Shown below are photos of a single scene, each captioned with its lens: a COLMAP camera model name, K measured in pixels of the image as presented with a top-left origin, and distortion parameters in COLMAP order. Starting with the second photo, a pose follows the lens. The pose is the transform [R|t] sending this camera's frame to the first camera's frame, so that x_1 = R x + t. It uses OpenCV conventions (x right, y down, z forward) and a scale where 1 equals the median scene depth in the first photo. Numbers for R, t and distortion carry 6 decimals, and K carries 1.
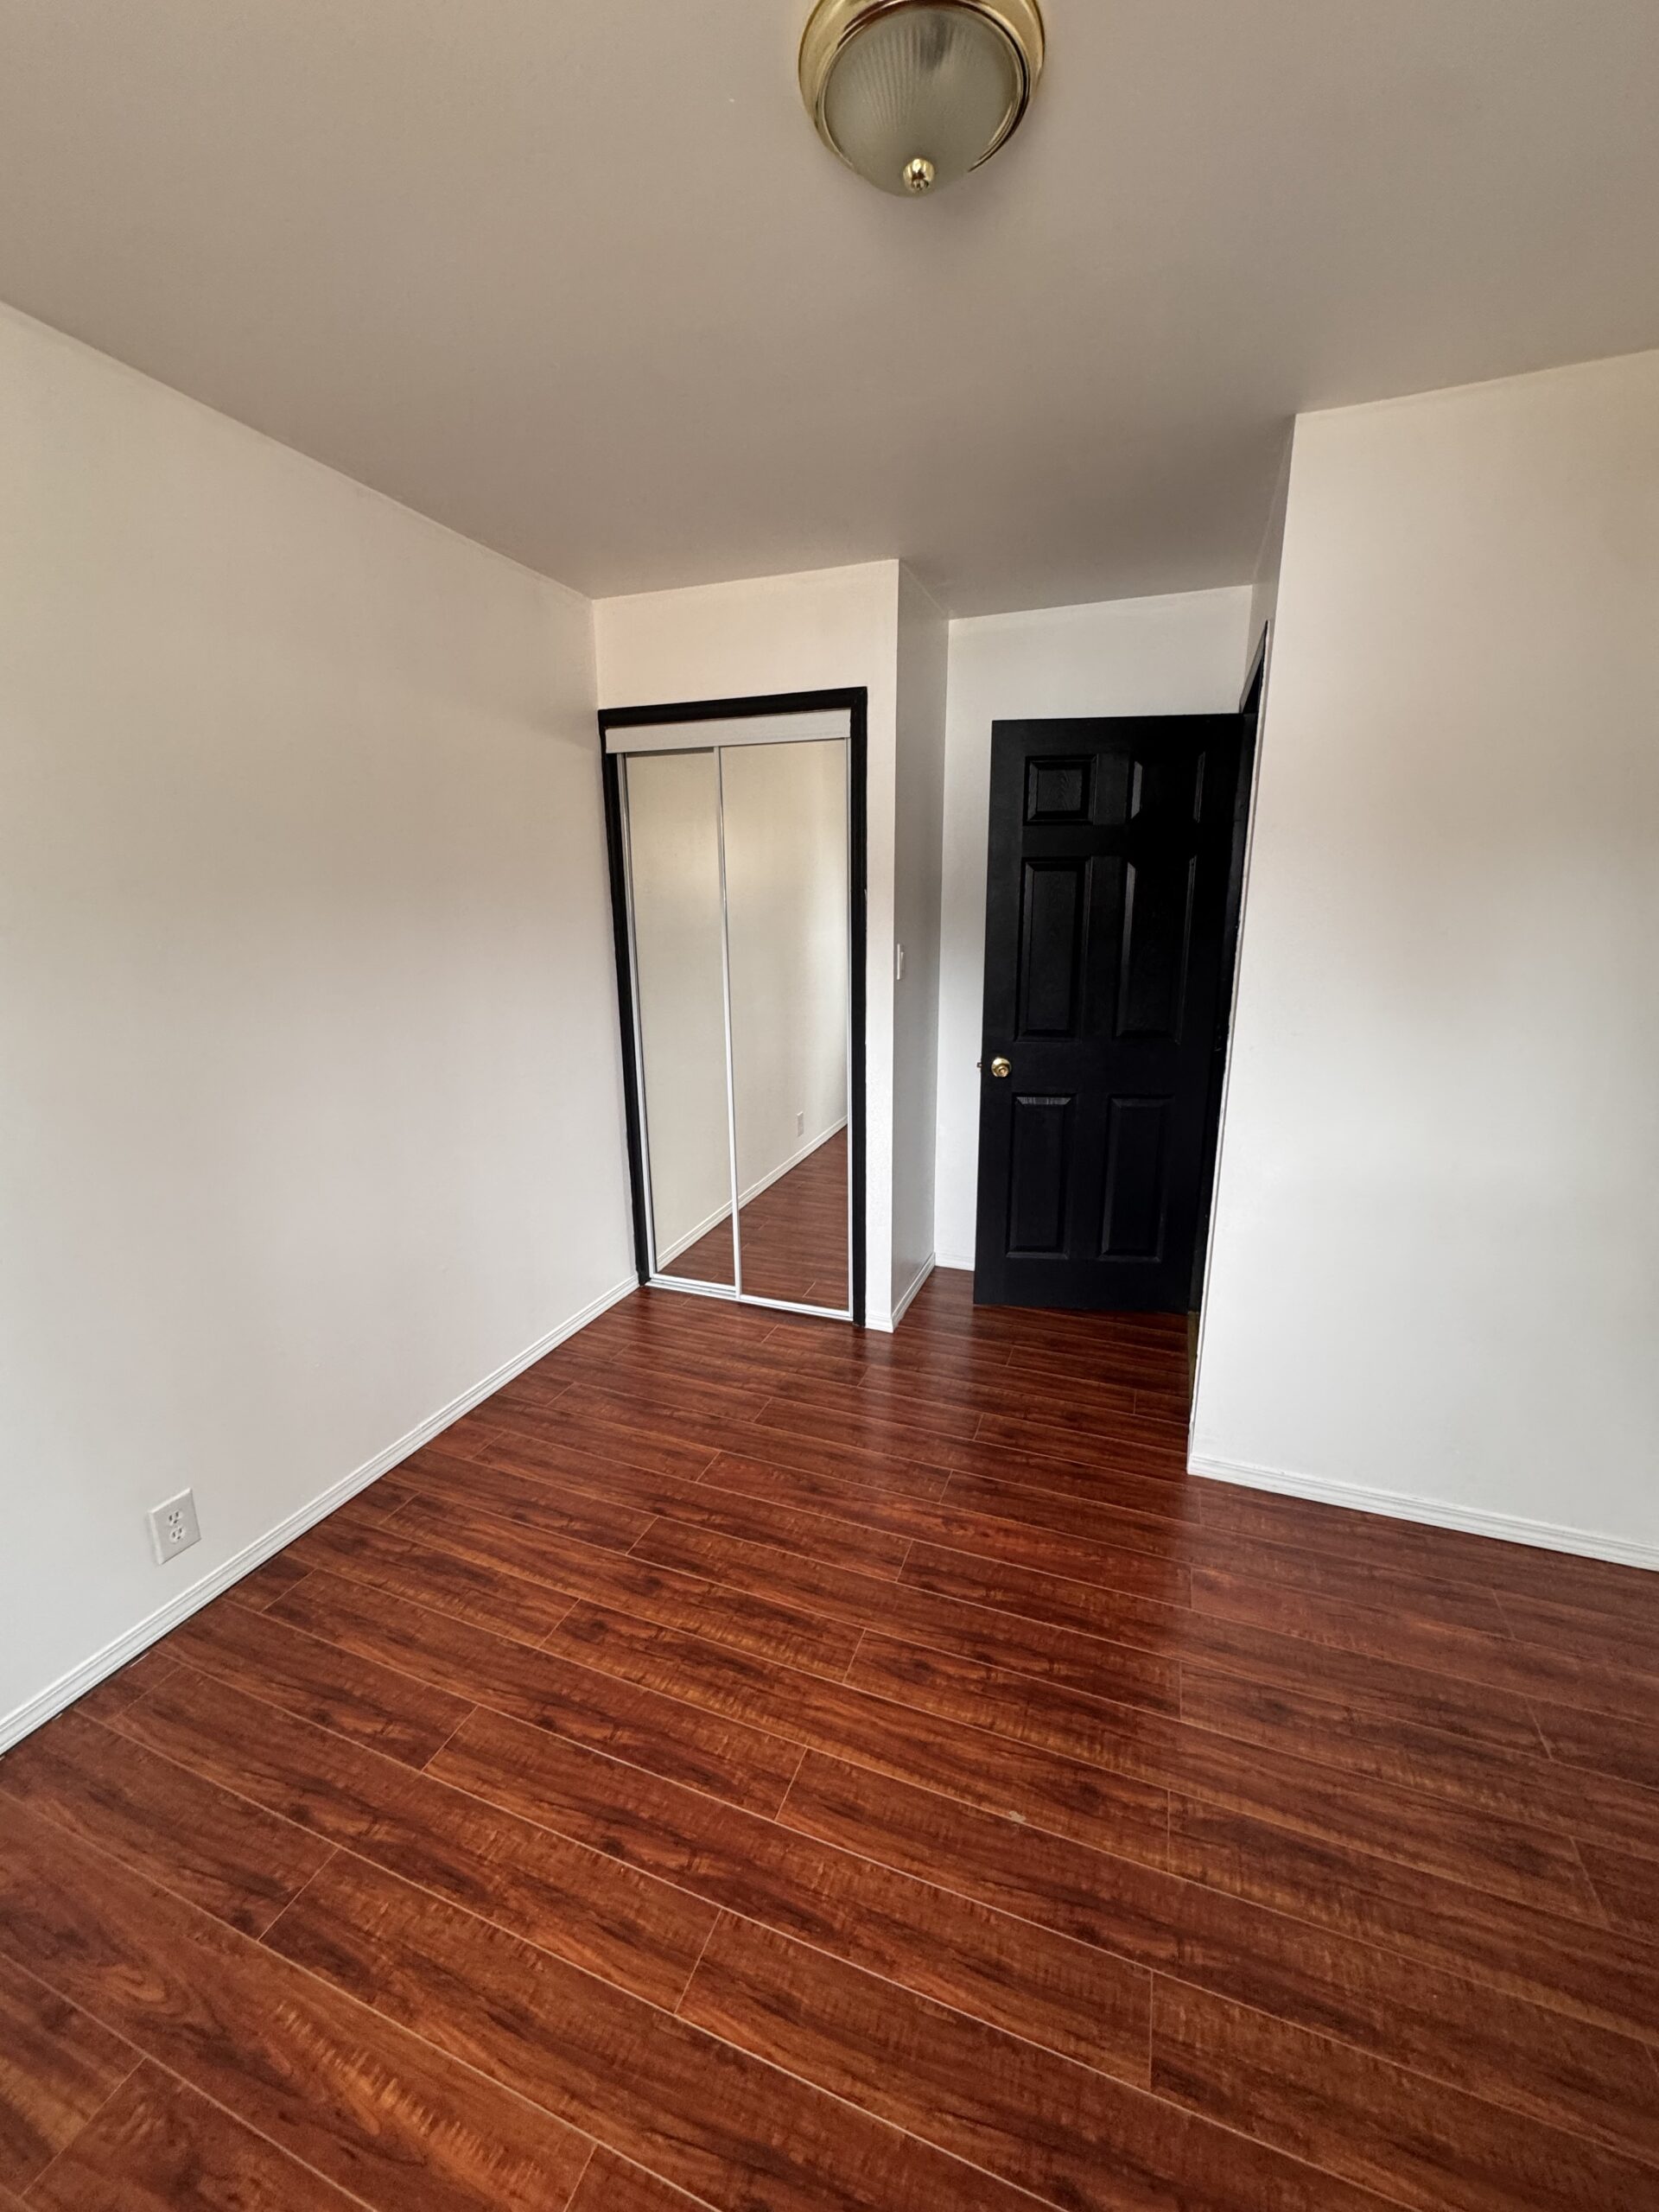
lens RADIAL K [[893.0, 0, 820.8], [0, 893.0, 1099.7], [0, 0, 1]] dist [0.015222, 0.000161]
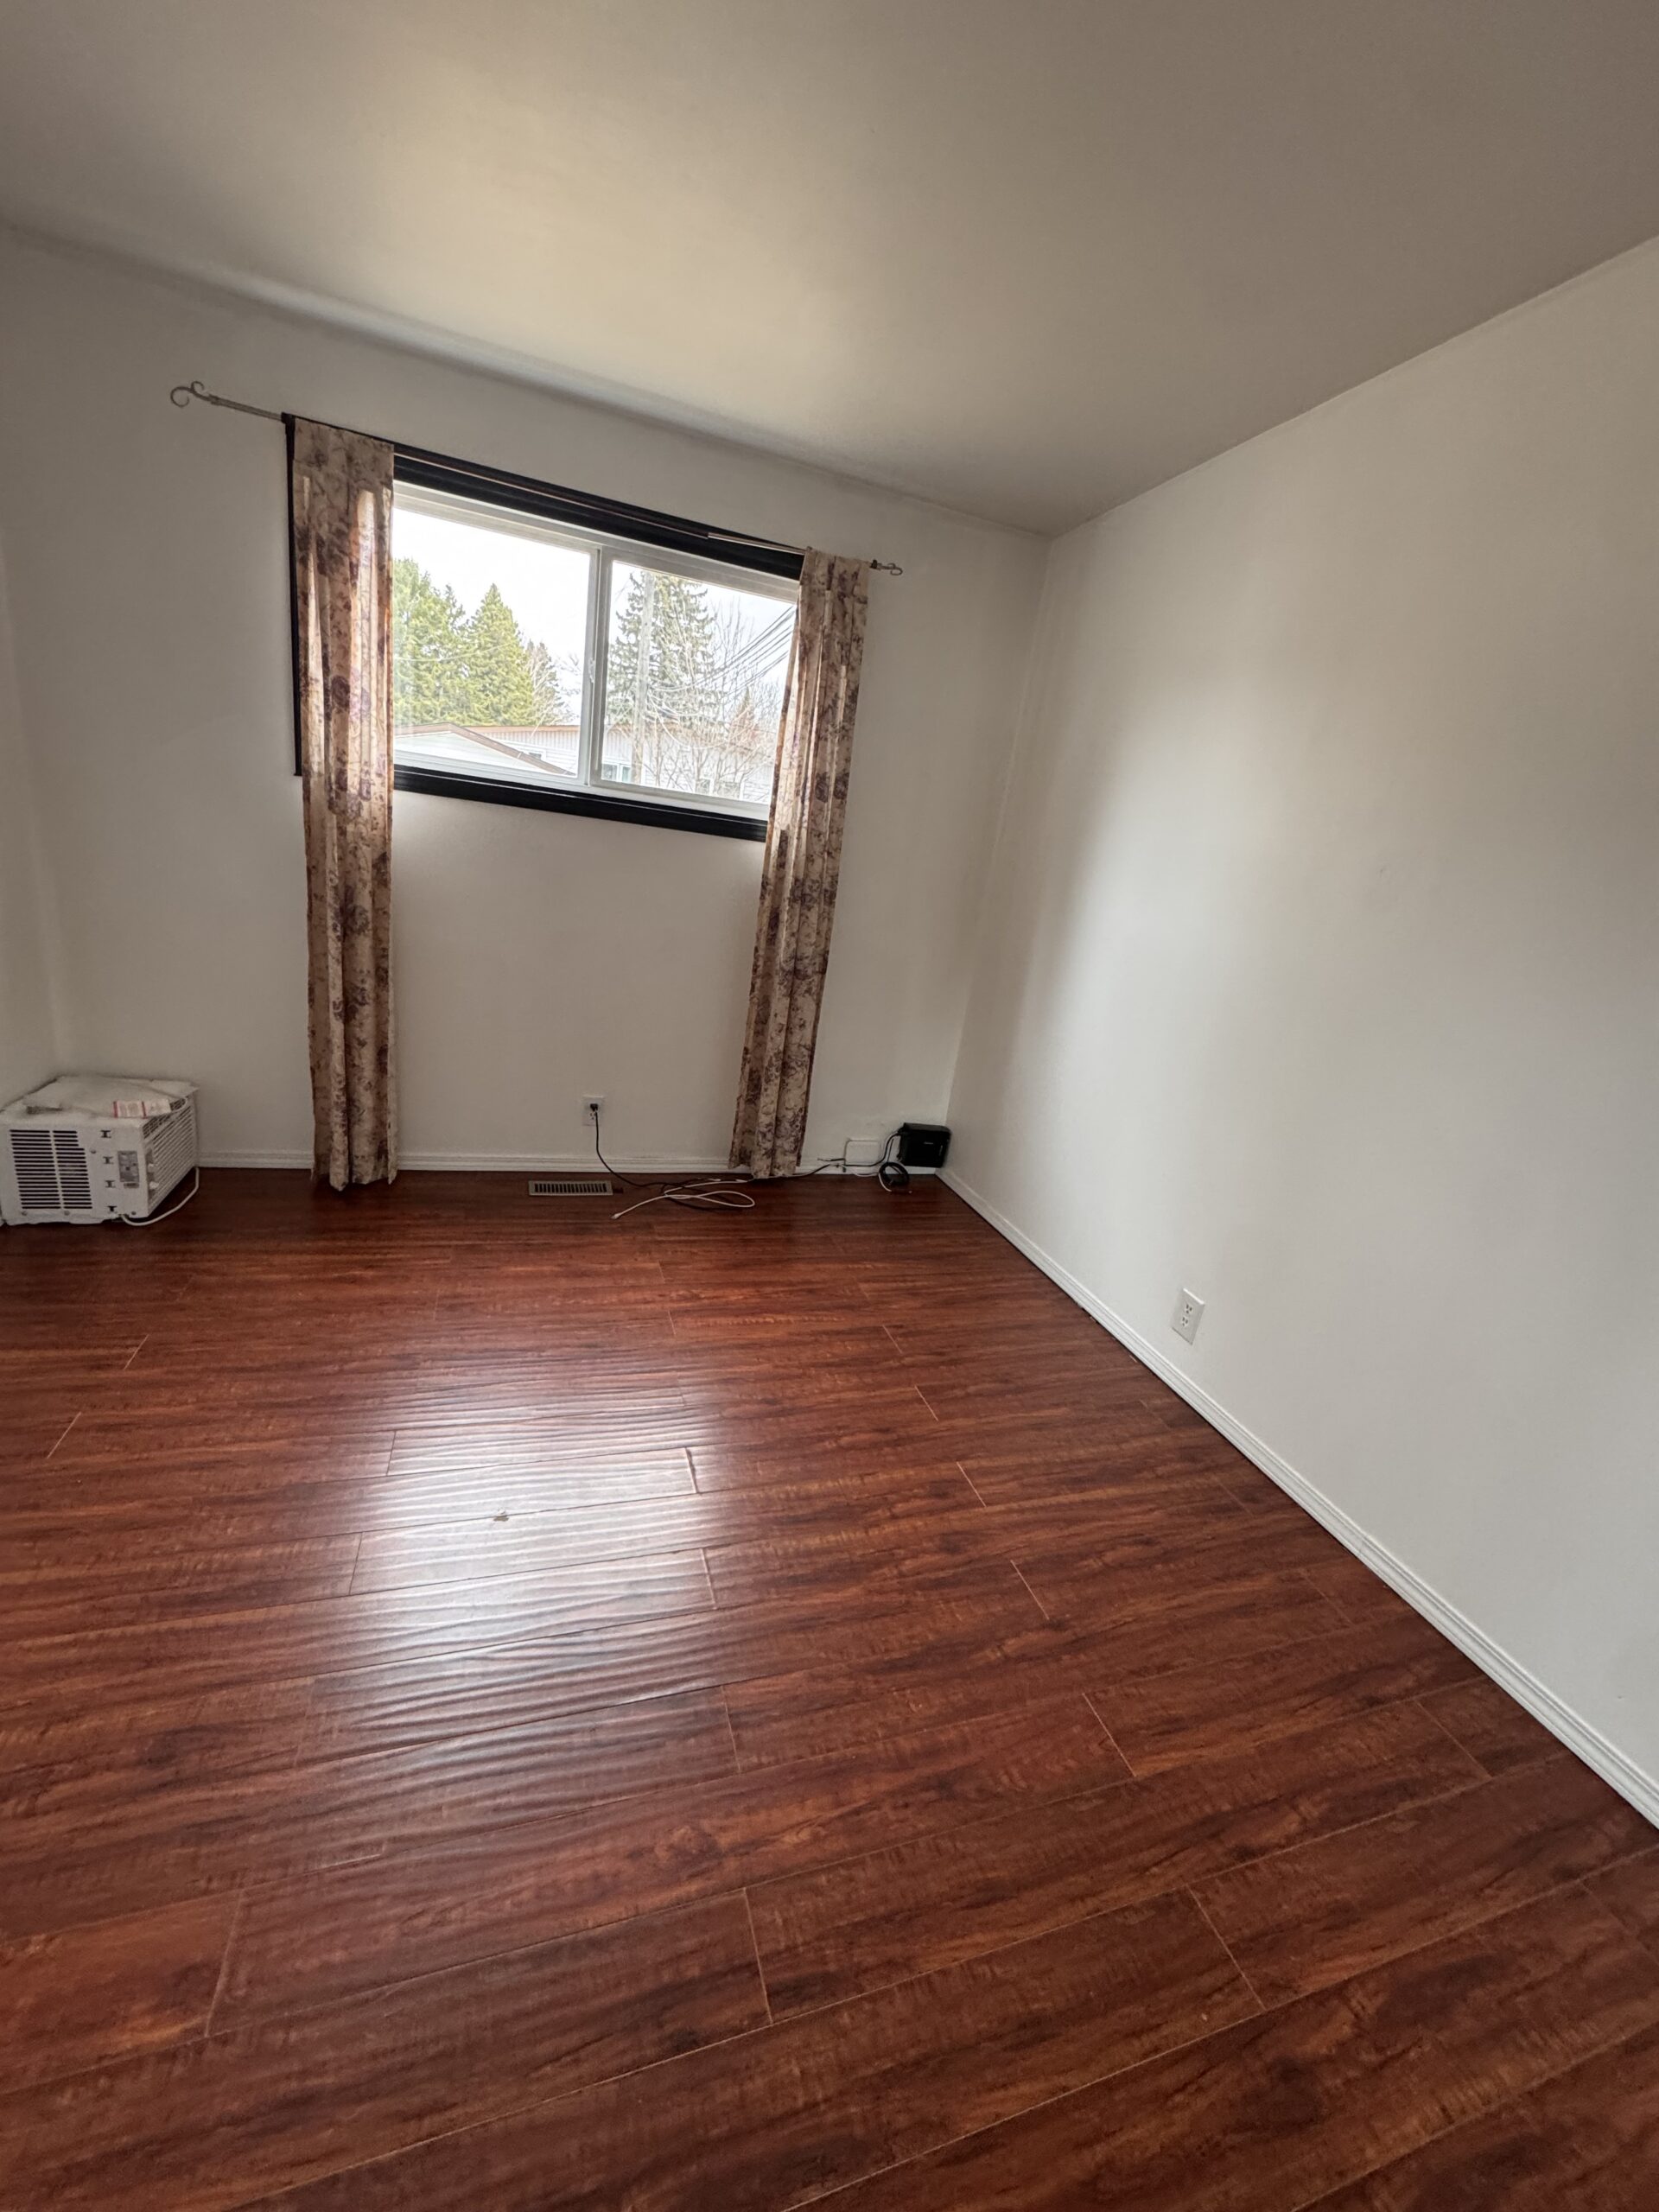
lens RADIAL K [[893.0, 0, 834.1], [0, 893.0, 1115.9], [0, 0, 1]] dist [0.015222, 0.000161]
pose [[-0.765472, 0.089237, -0.637251, 0.401338], [-0.267745, 0.856362, 0.441538, -0.176231], [0.585120, 0.508606, -0.631629, 1.190649]]
